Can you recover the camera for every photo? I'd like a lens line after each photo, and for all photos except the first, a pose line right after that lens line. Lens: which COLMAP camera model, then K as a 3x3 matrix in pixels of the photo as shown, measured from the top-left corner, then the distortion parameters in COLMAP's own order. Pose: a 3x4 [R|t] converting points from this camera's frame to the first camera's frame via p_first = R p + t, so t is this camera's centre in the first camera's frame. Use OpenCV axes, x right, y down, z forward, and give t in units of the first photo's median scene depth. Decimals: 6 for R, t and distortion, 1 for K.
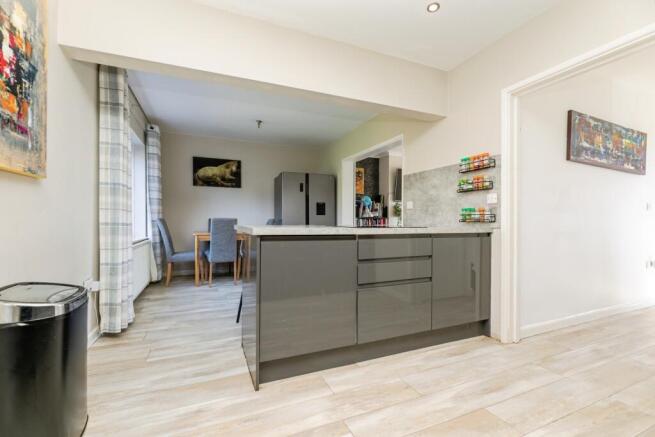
lens RADIAL K [[266.9, 0, 326.4], [0, 266.9, 221.2], [0, 0, 1]] dist [-0.002388, -0.000275]
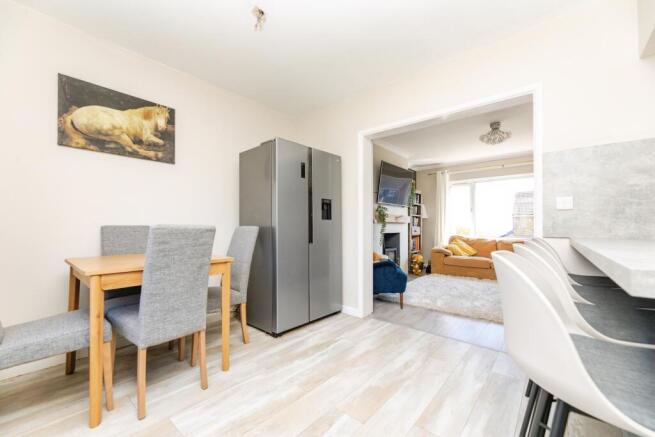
lens RADIAL K [[266.9, 0, 302.8], [0, 266.9, 223.3], [0, 0, 1]] dist [-0.002388, -0.000275]
pose [[0.917101, -0.000952, 0.398653, -0.310546], [0.007406, 0.999865, -0.014649, -0.007205], [-0.398585, 0.016387, 0.916985, 0.471319]]
